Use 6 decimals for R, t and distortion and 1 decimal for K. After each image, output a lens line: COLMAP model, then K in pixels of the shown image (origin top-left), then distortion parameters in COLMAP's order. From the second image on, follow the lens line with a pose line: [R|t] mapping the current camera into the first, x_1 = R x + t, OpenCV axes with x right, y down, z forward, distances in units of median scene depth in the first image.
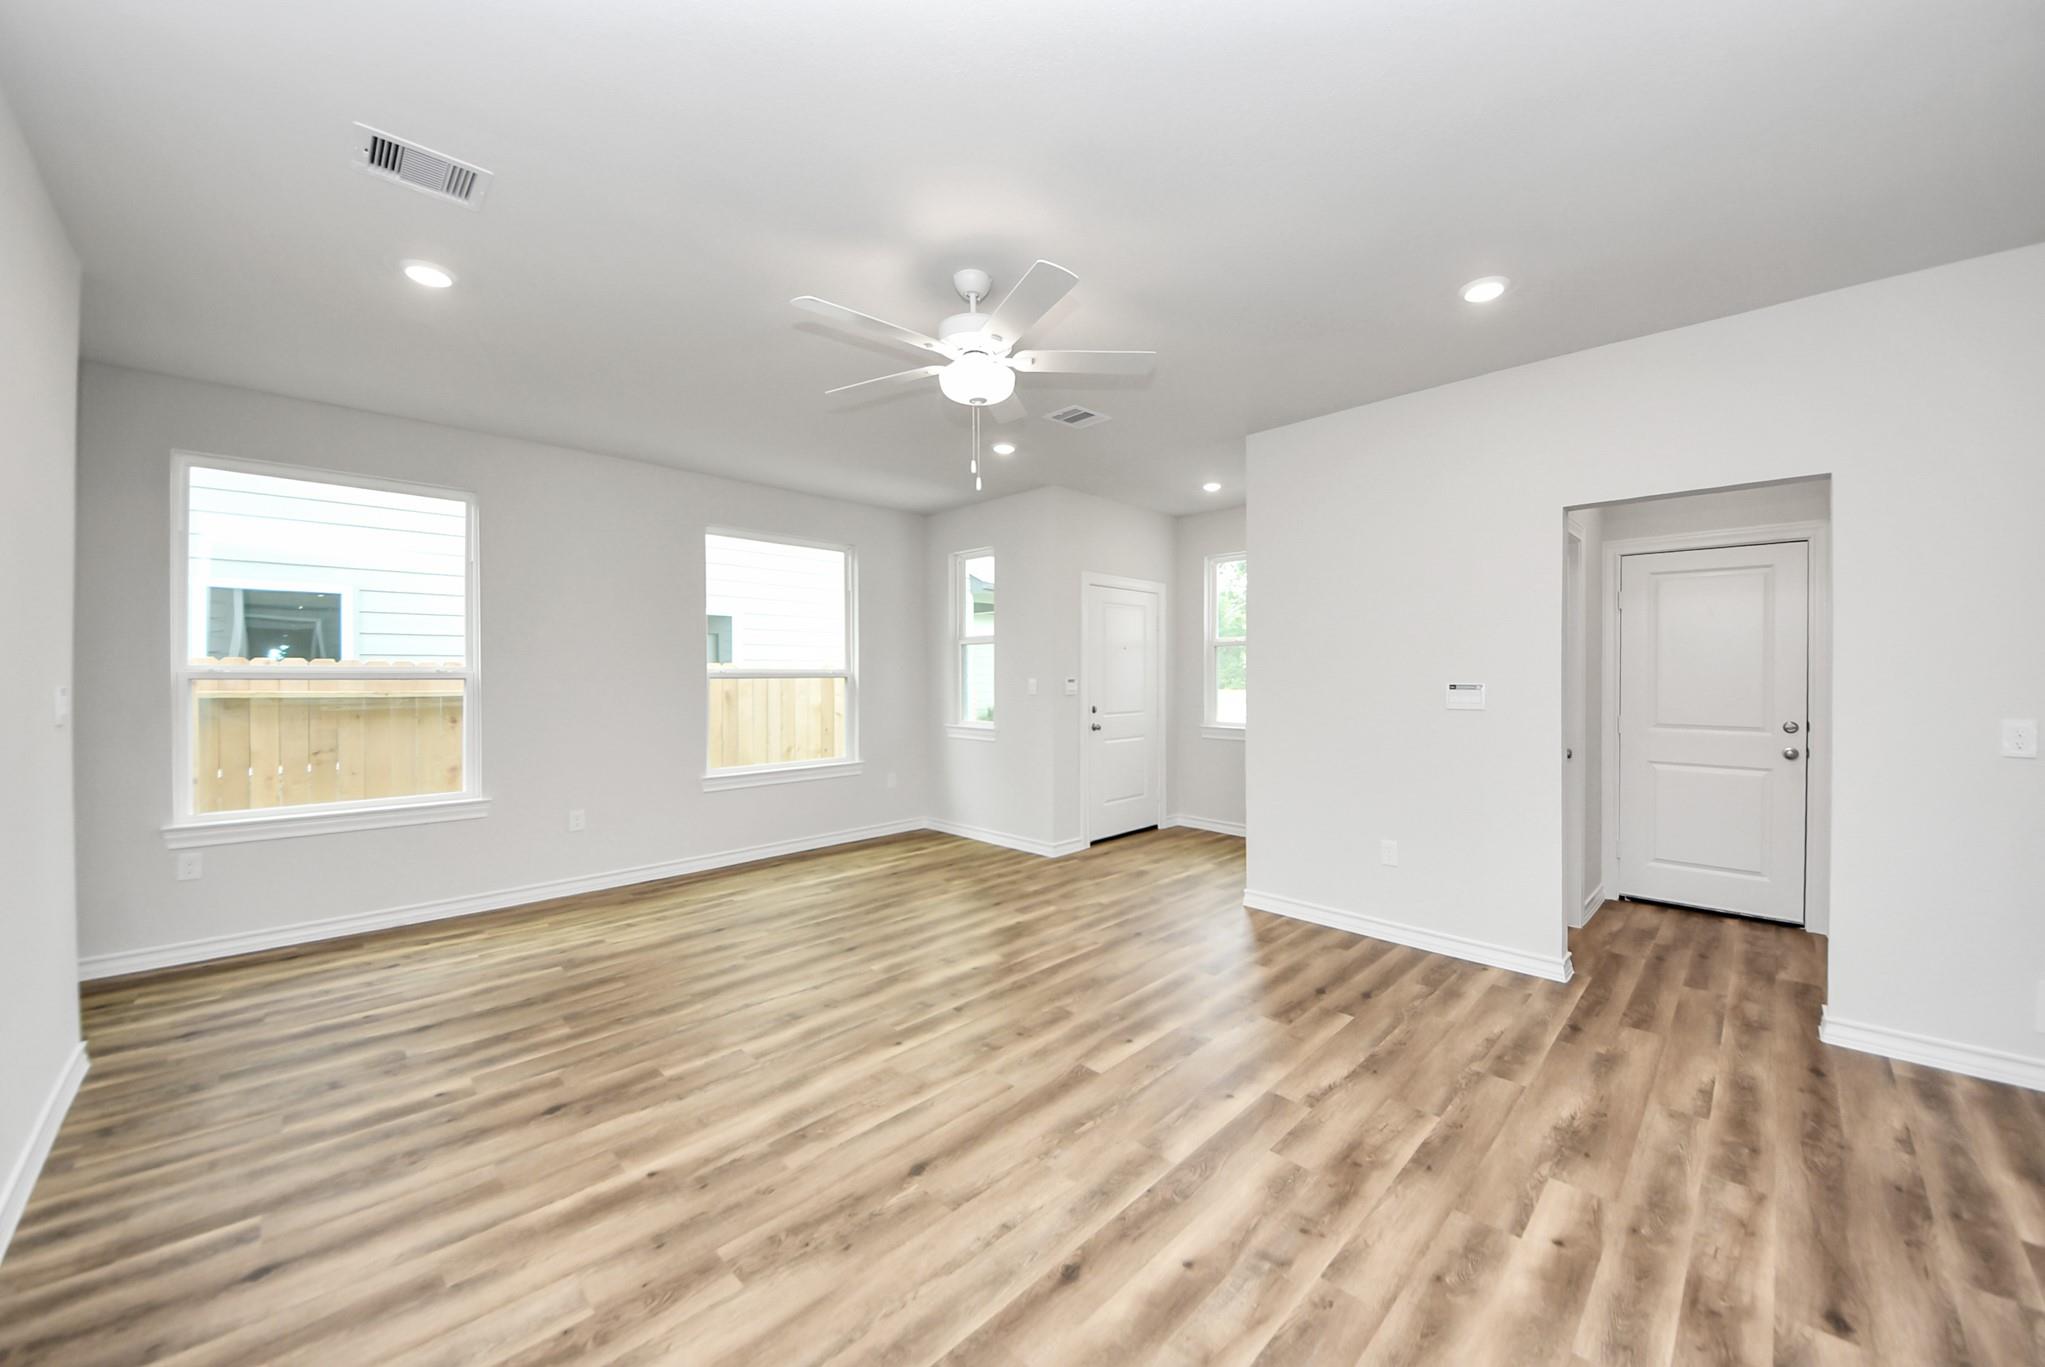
lens RADIAL K [[737.1, 0, 1070.3], [0, 737.1, 635.0], [0, 0, 1]] dist [0.051918, -0.027023]
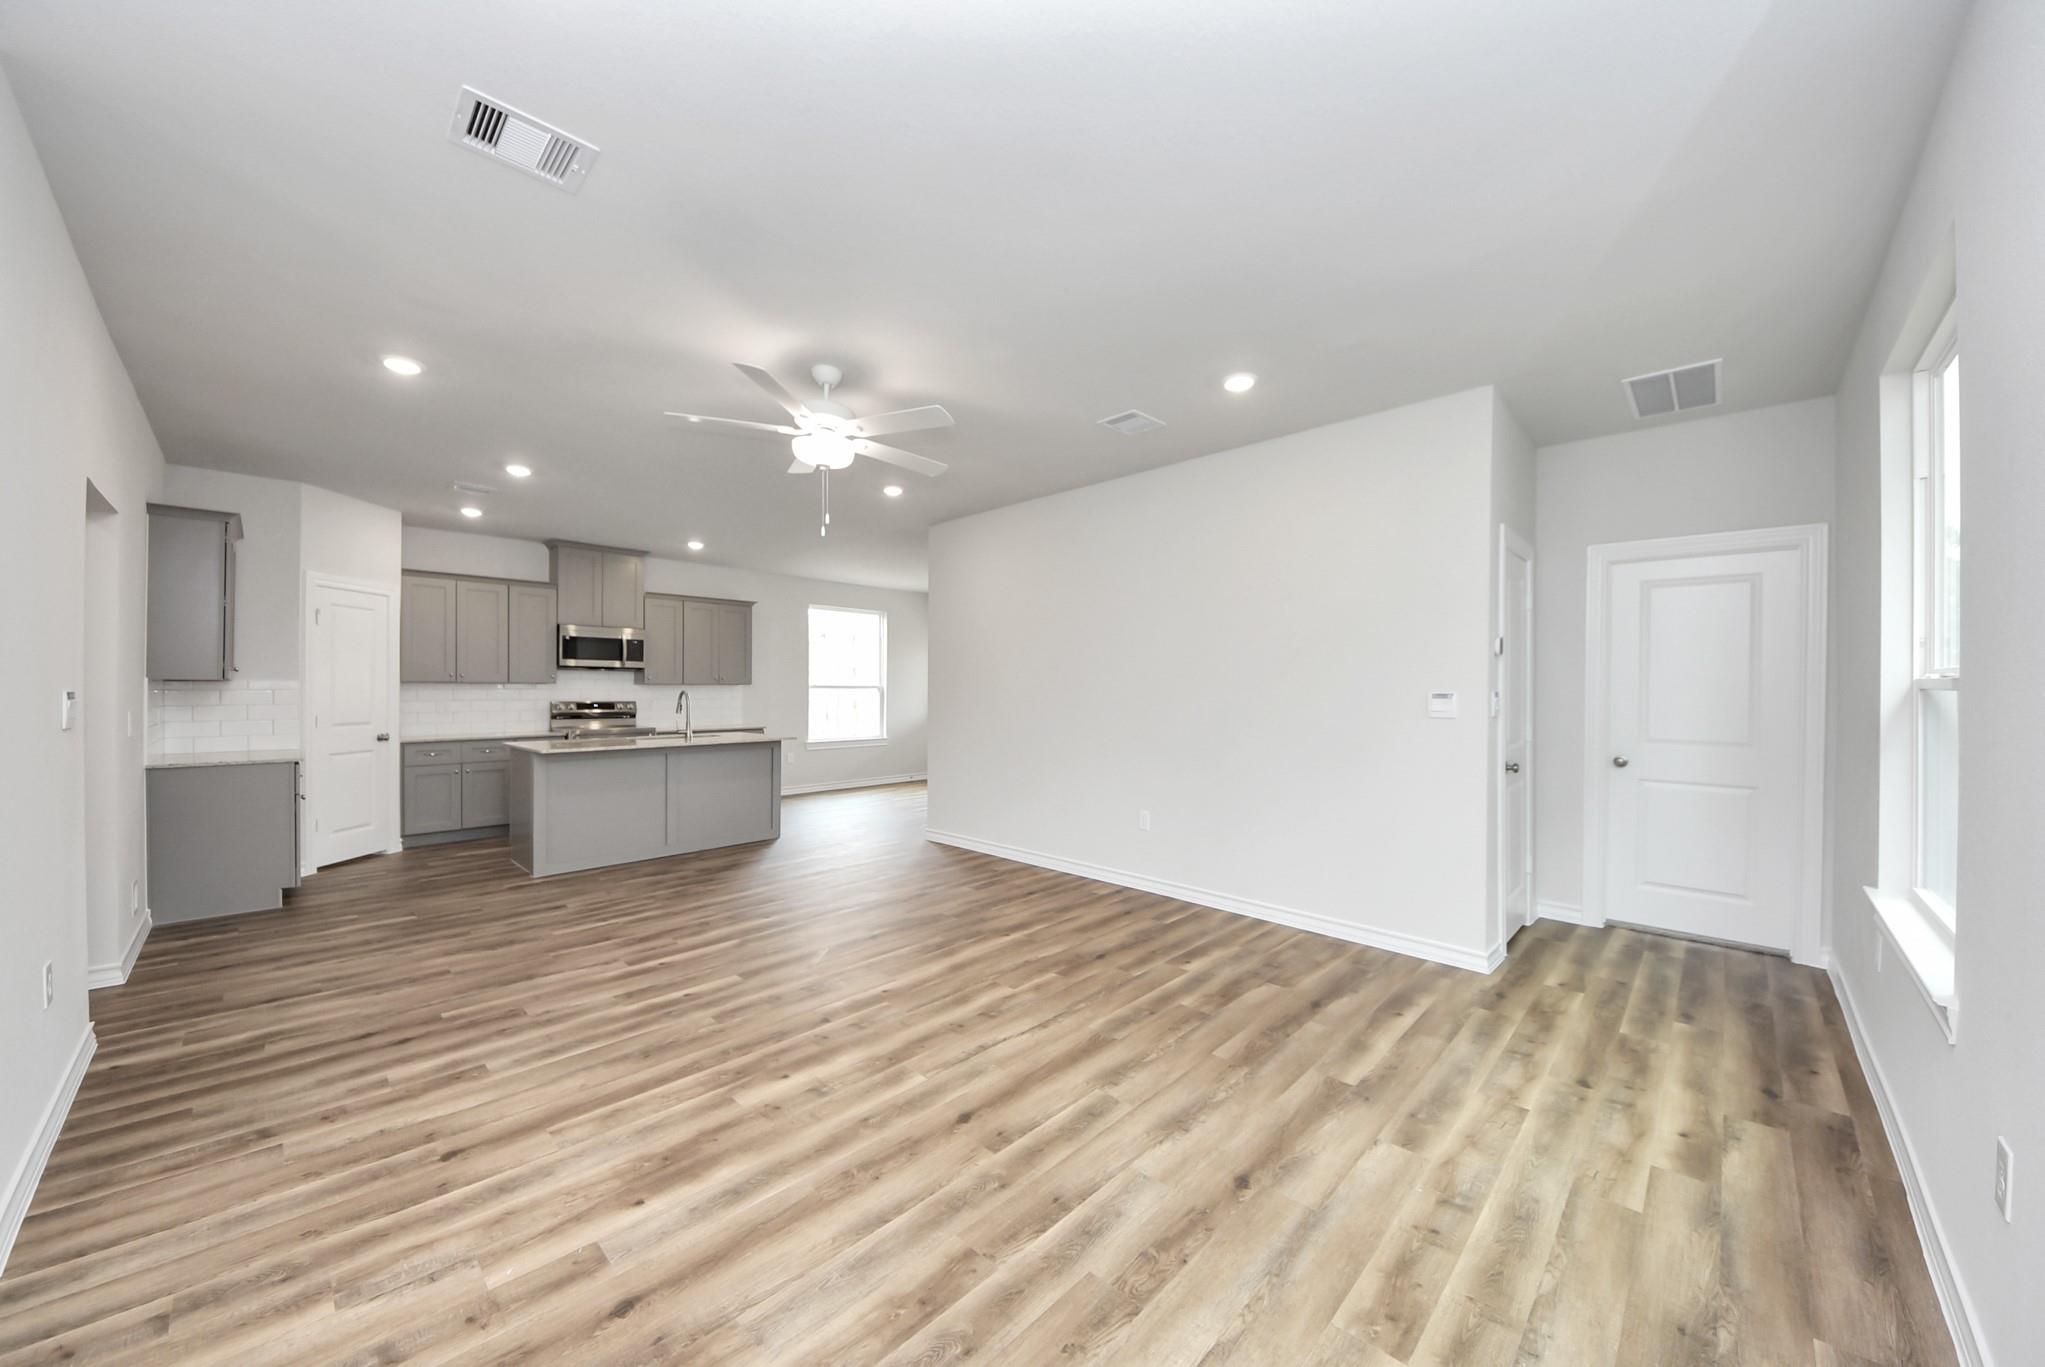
lens RADIAL K [[742.9, 0, 1037.4], [0, 742.9, 675.4], [0, 0, 1]] dist [0.021004, -0.012877]
pose [[-0.999895, -0.002857, 0.014212, -0.499781], [-0.003839, 0.997568, -0.069592, 0.130662], [-0.013979, -0.069639, -0.997474, 2.271943]]
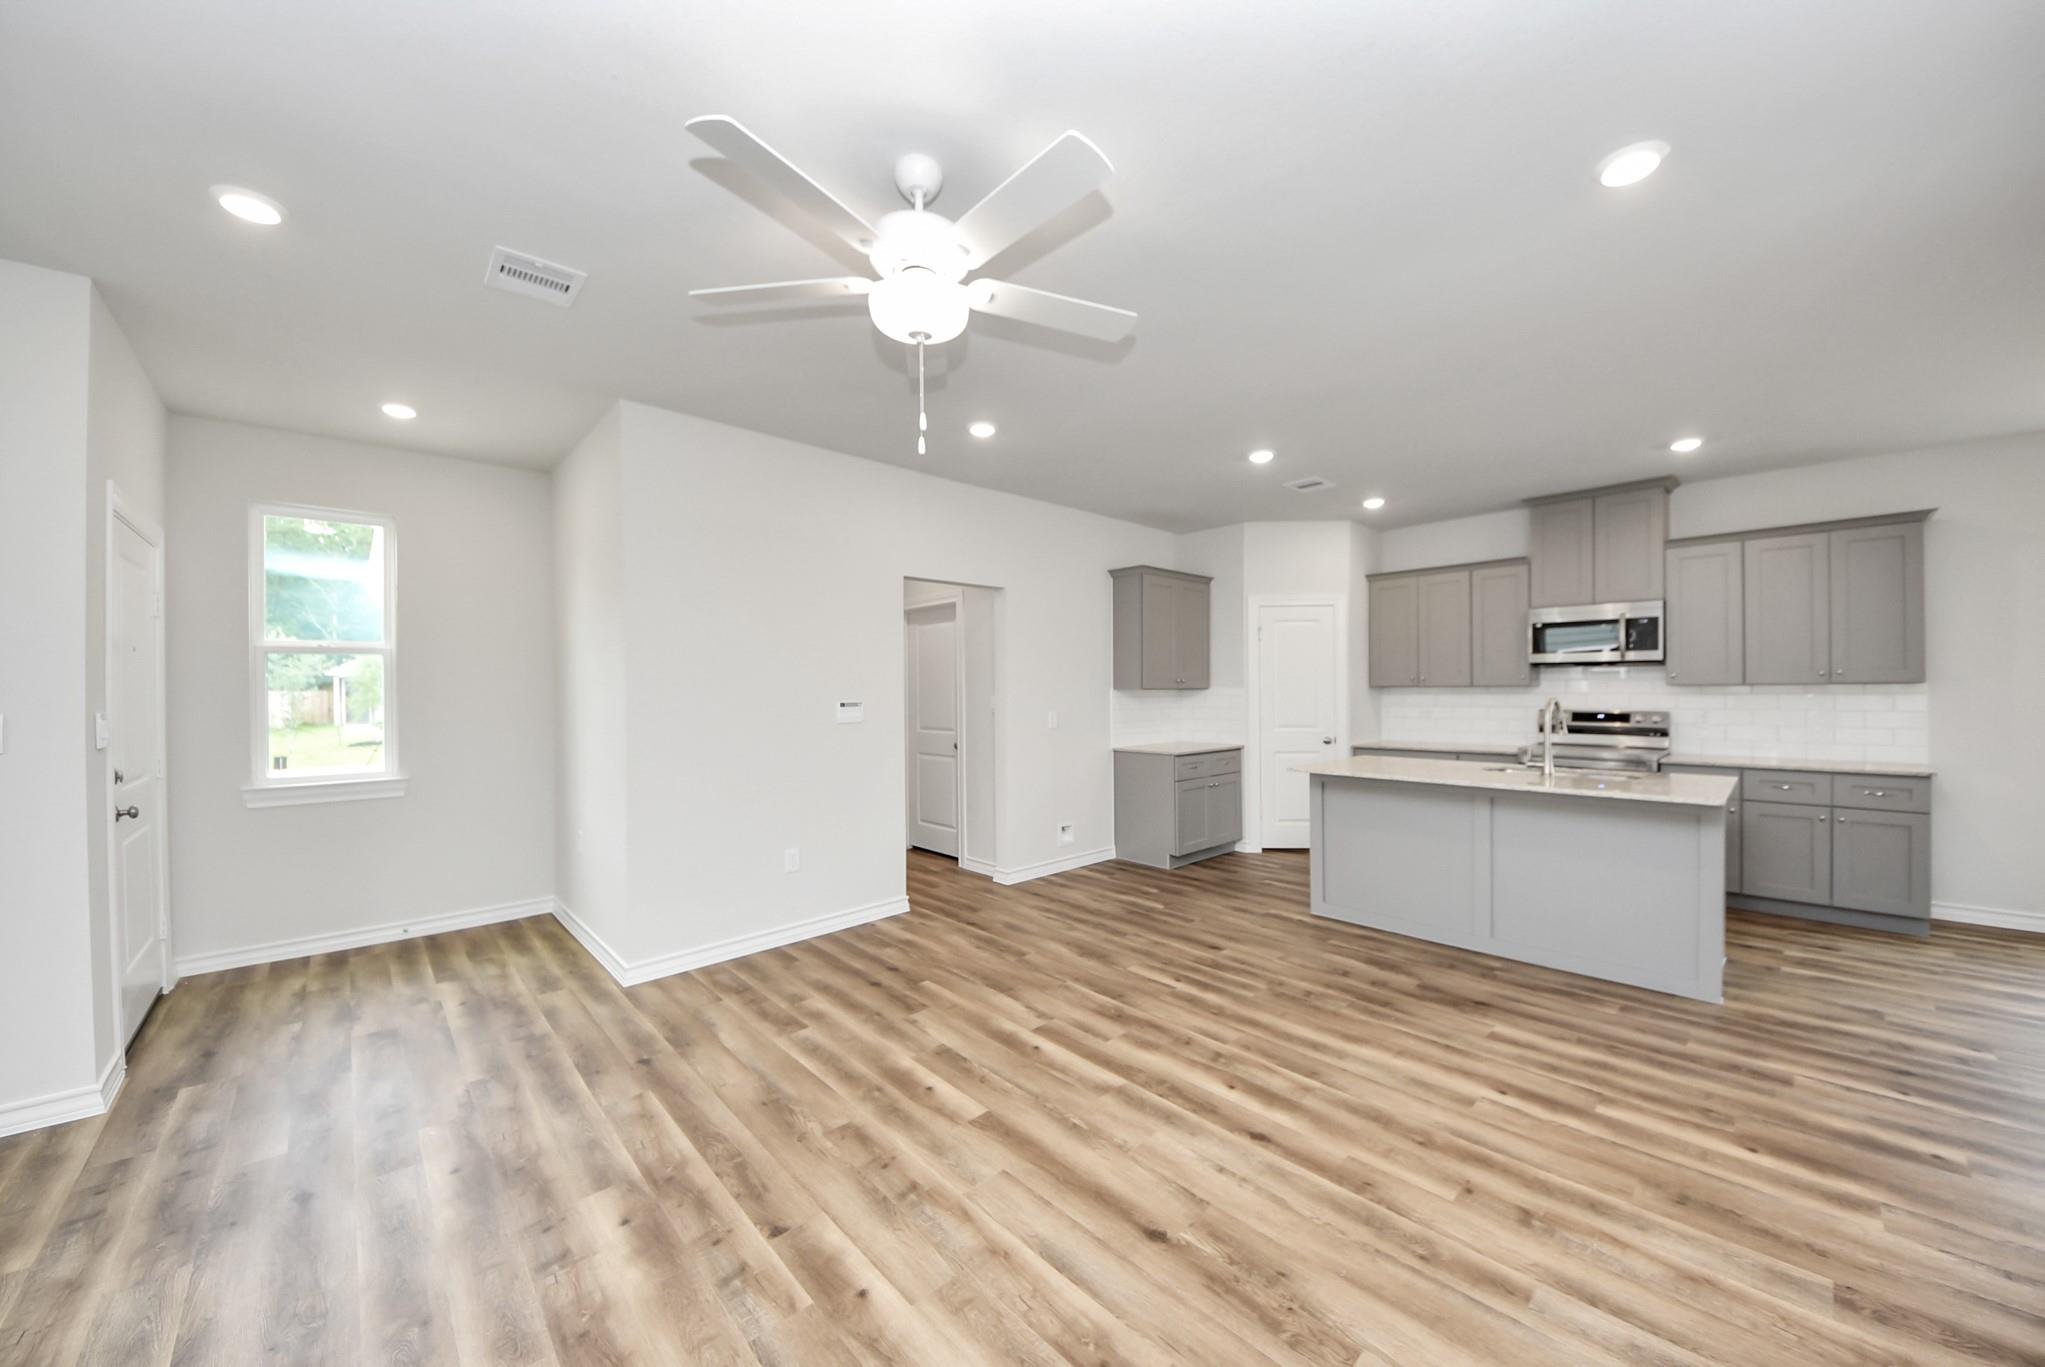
lens RADIAL K [[718.3, 0, 1032.3], [0, 718.3, 697.0], [0, 0, 1]] dist [0.019285, -0.014297]
pose [[0.071191, -0.012950, 0.997379, -0.835263], [-0.041423, 0.999015, 0.015927, 0.035867], [-0.996602, -0.042448, 0.070585, 0.859299]]
